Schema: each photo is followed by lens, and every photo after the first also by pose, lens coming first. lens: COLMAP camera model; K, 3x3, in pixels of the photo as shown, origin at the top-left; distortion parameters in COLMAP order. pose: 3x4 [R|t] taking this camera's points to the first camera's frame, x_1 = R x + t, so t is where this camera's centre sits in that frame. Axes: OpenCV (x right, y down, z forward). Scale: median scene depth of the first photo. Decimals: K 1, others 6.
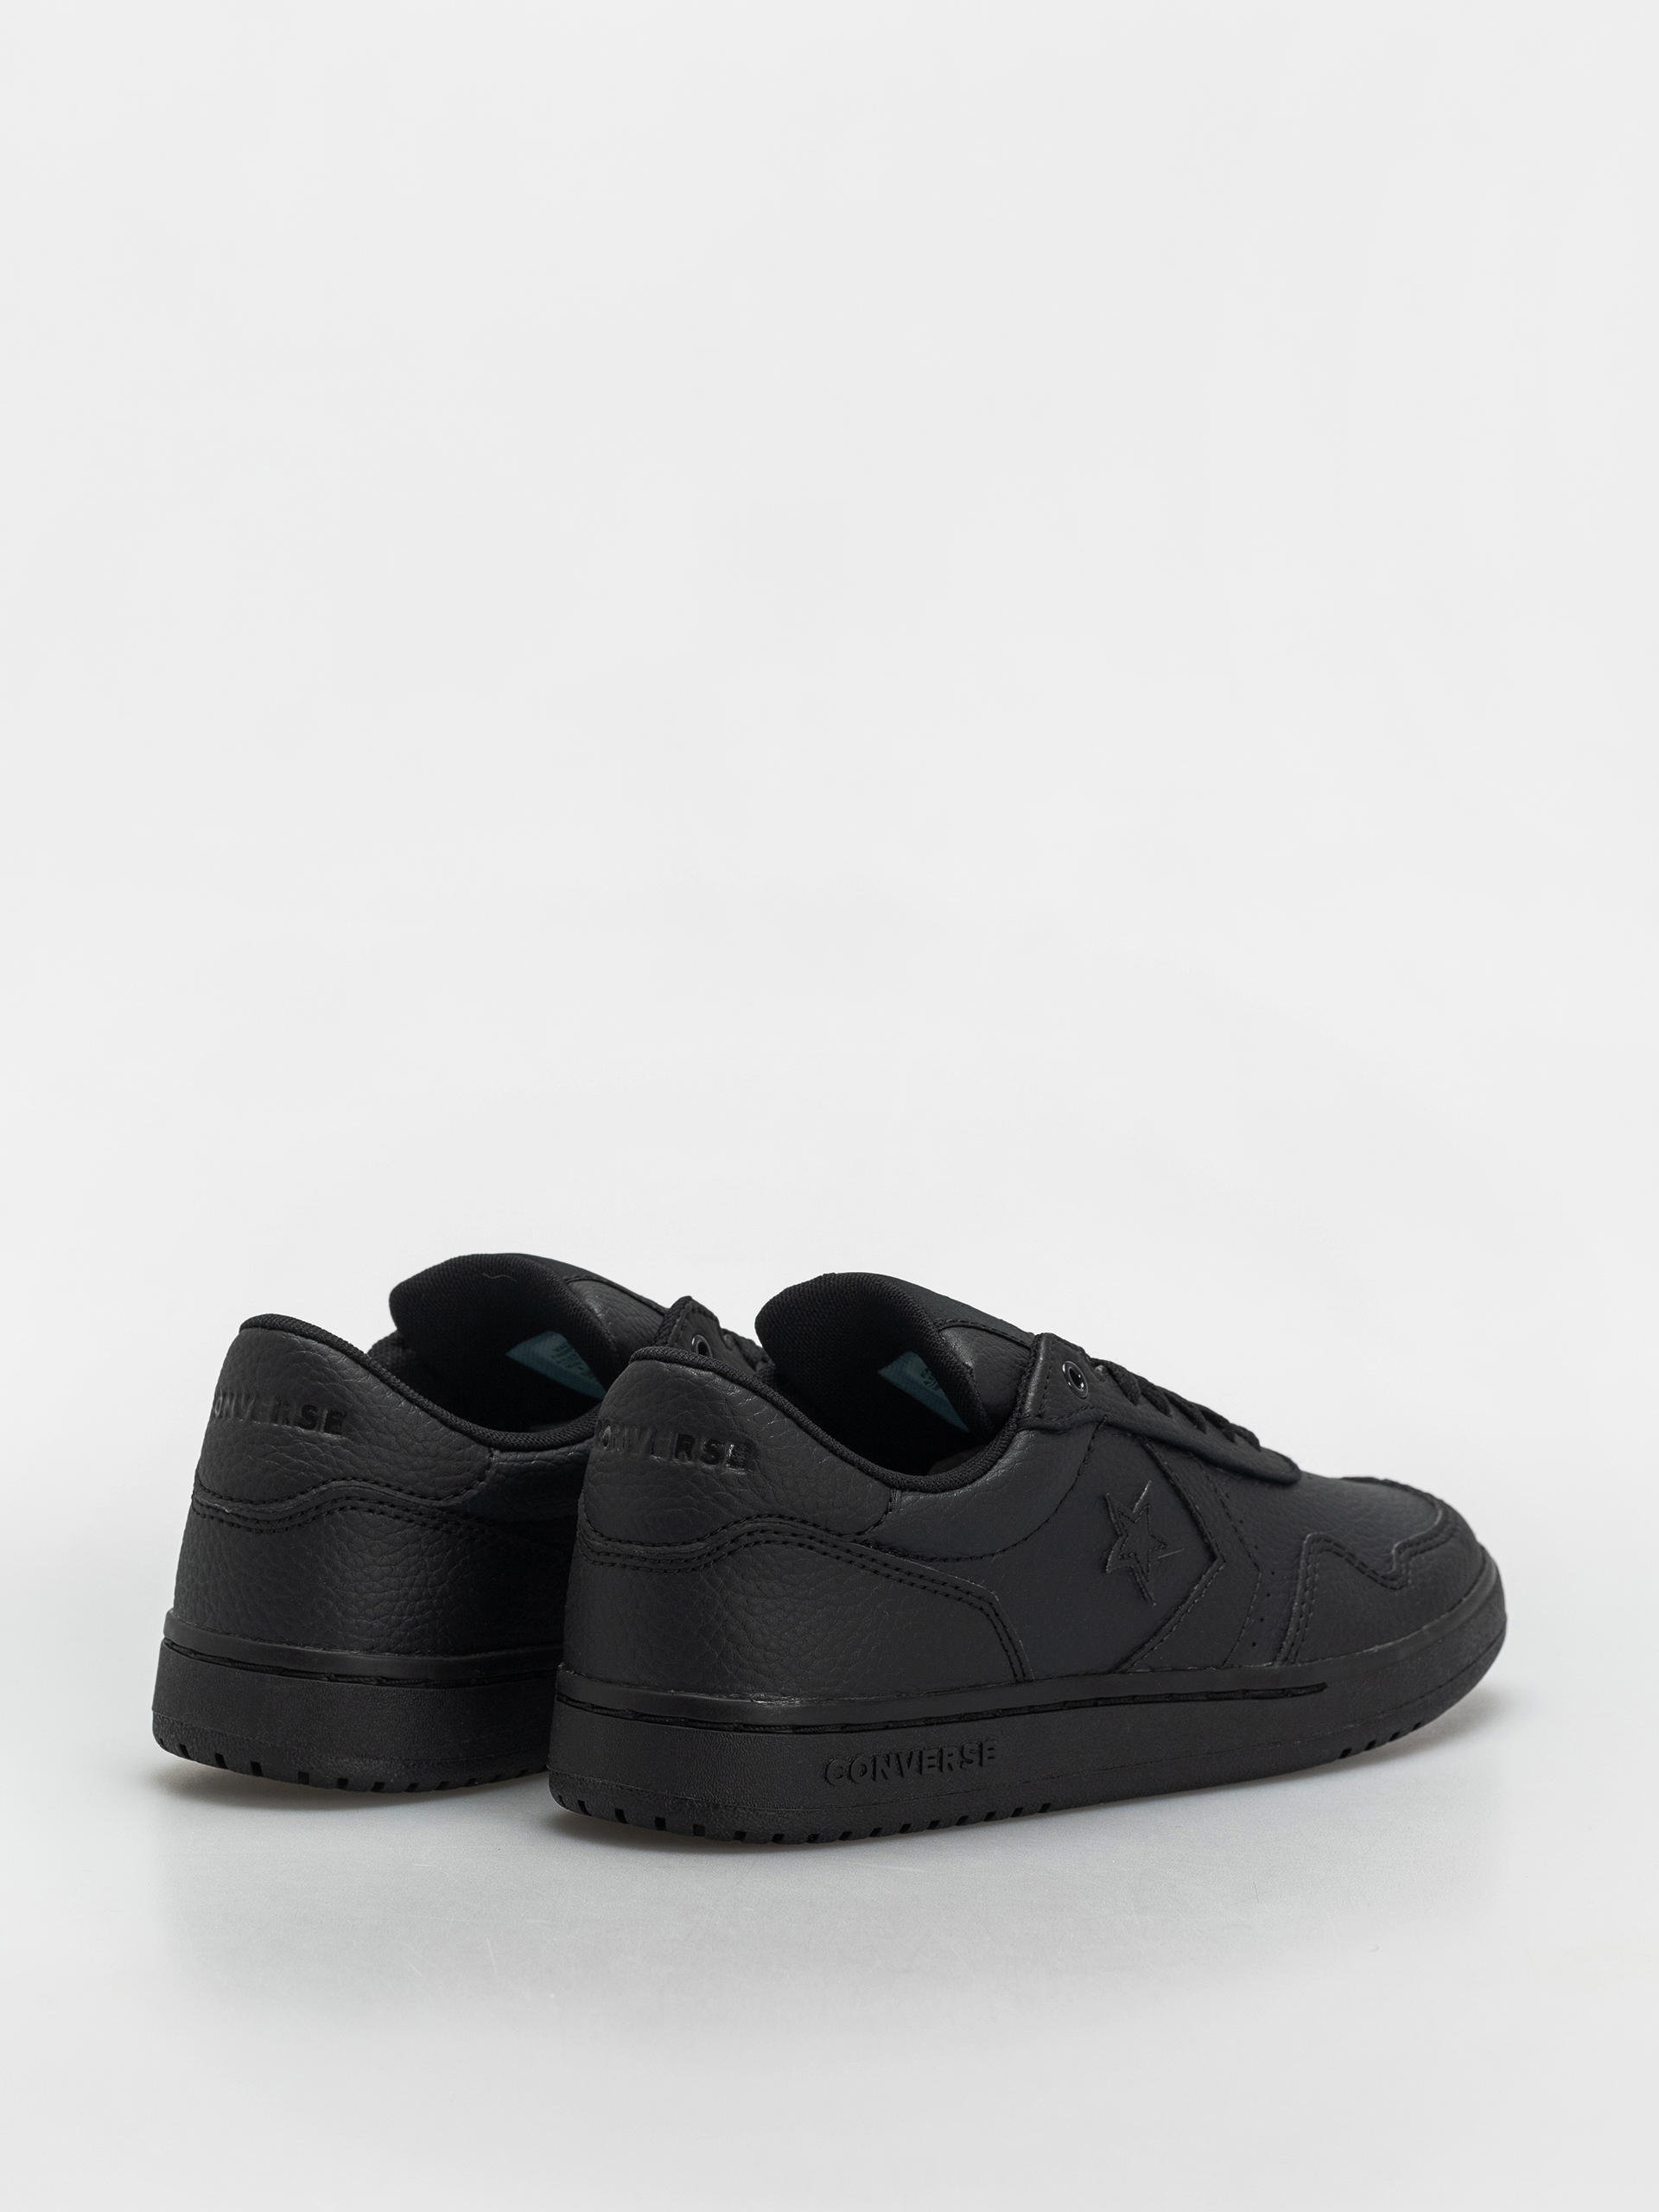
lens RADIAL K [[5415.8, 0, 831.2], [0, 5415.8, 1107.9], [0, 0, 1]] dist [0.194898, 0.000000]
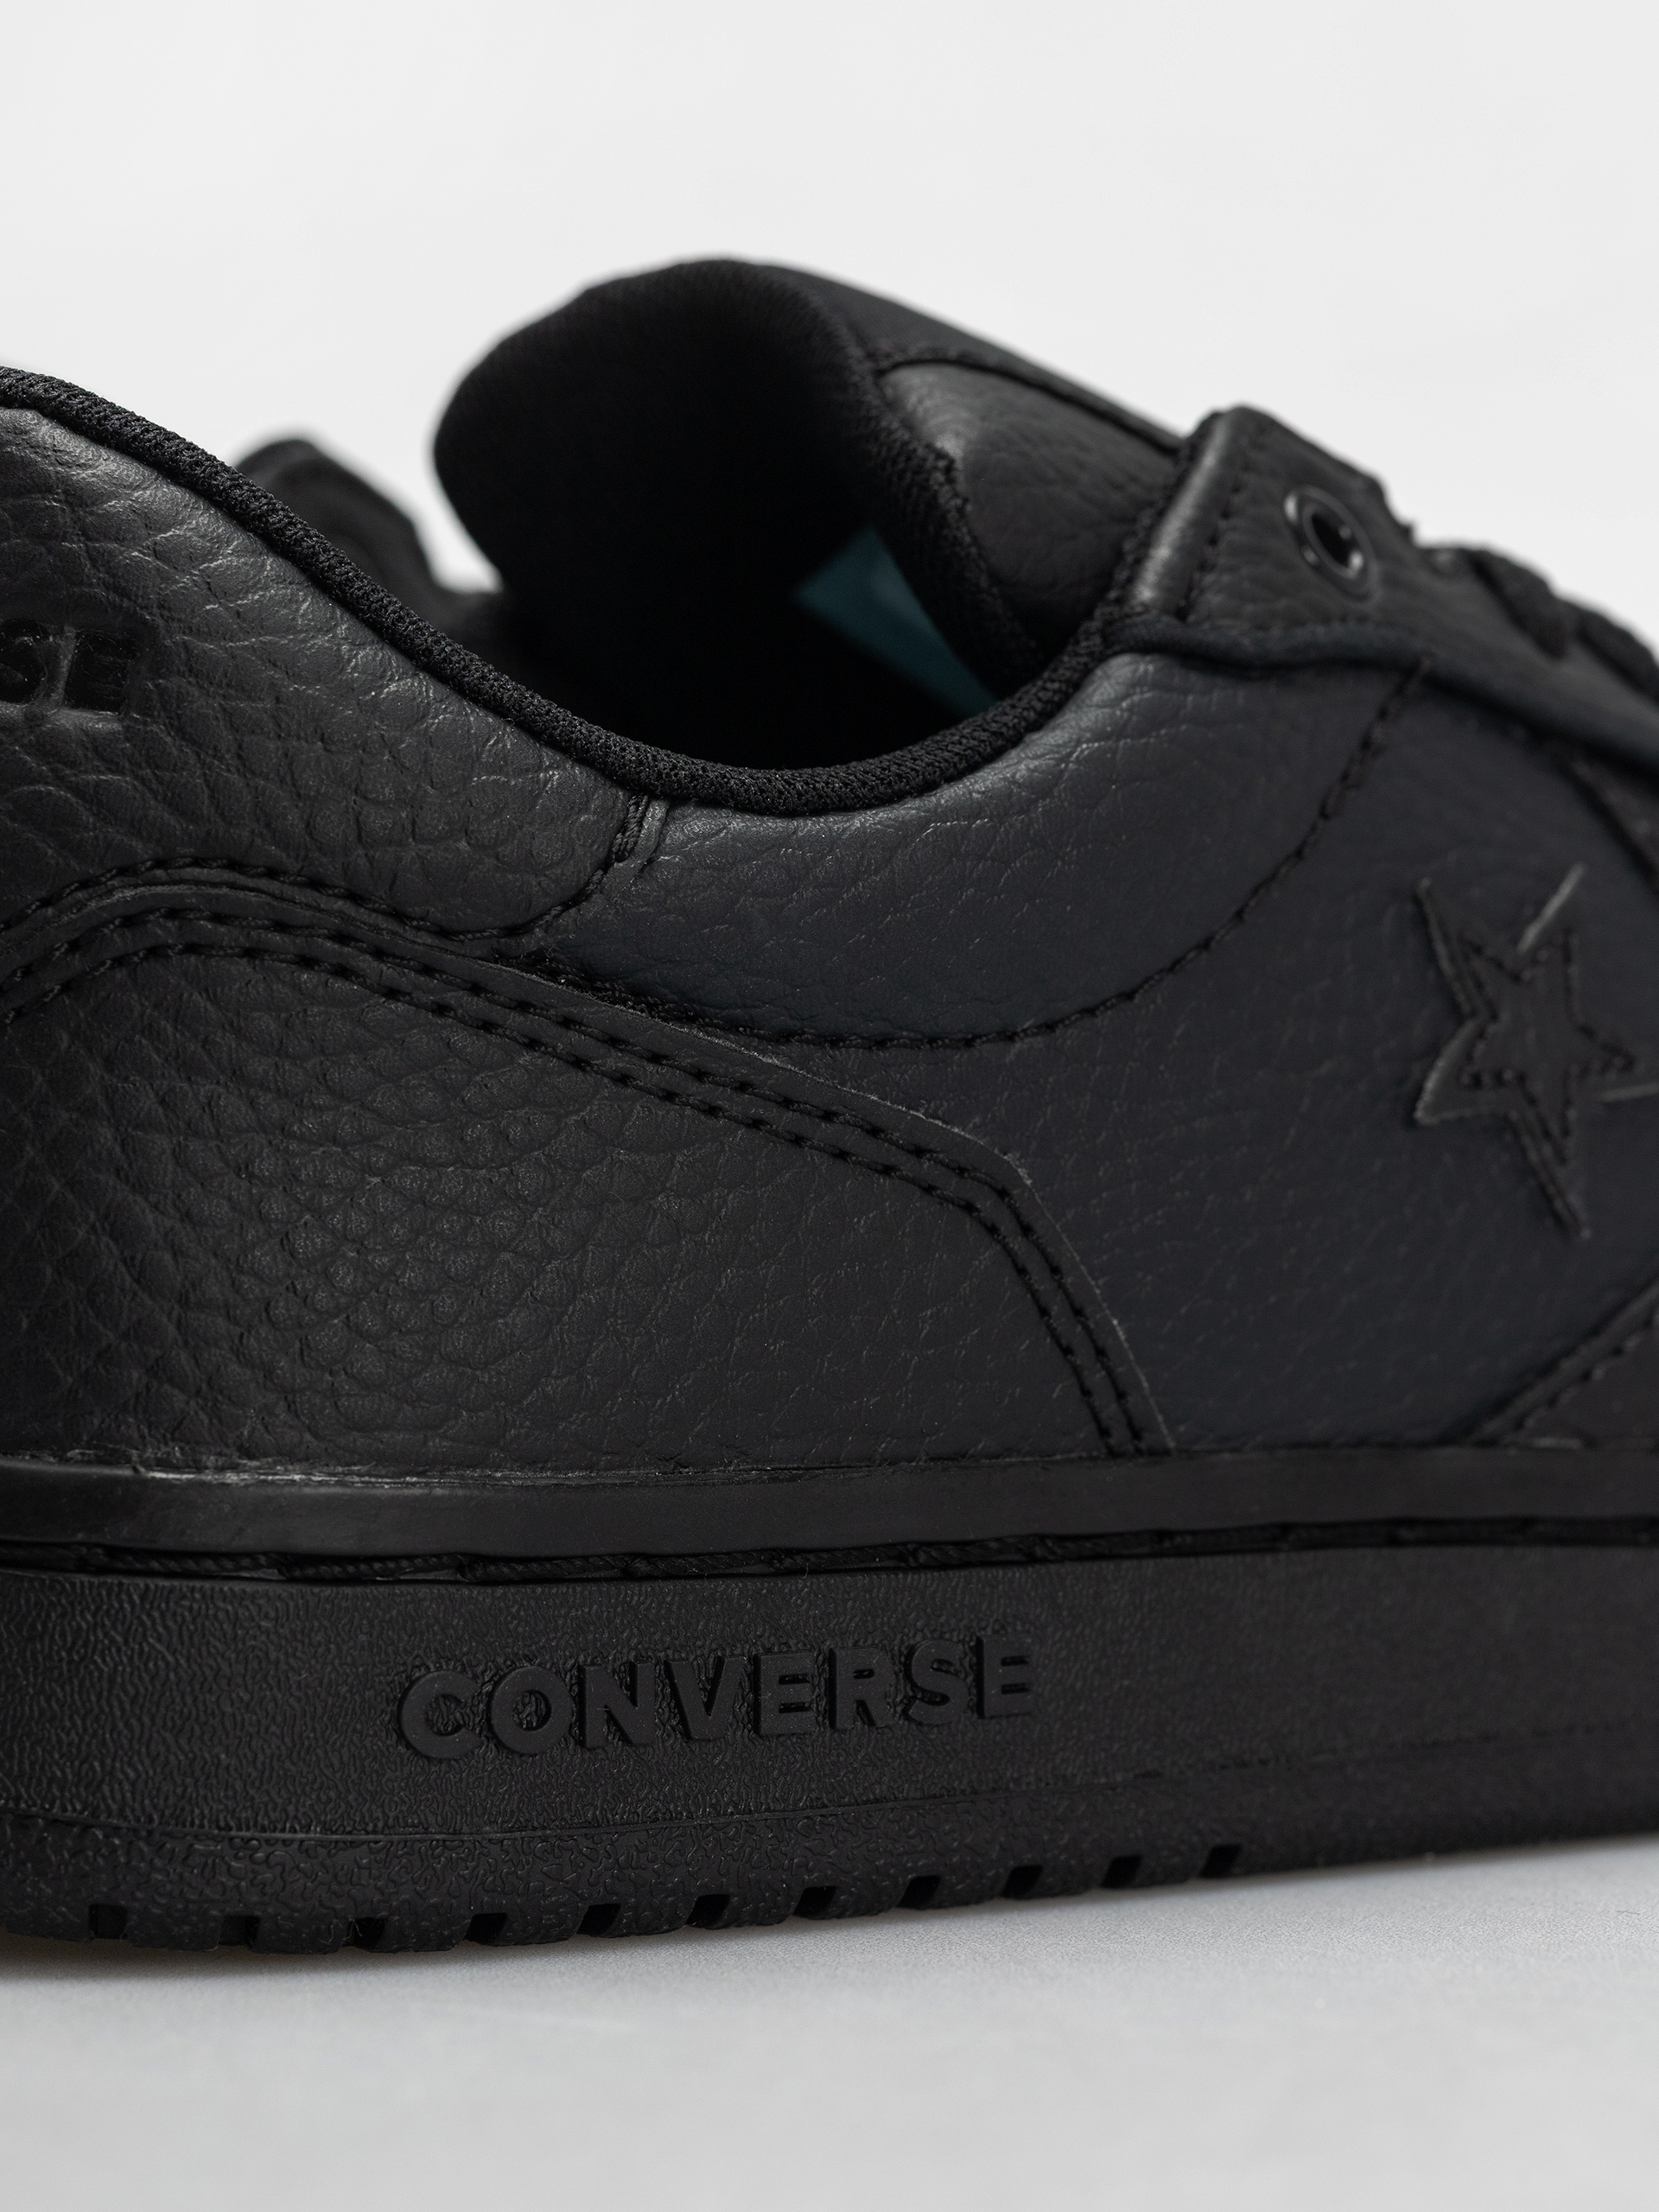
lens RADIAL K [[5415.8, 0, 827.7], [0, 5415.8, 1103.5], [0, 0, 1]] dist [0.194898, 0.000000]
pose [[0.980970, -0.014521, -0.193615, 0.080310], [0.006951, 0.999187, -0.039722, 0.099217], [0.194034, 0.037620, 0.980273, 0.697602]]
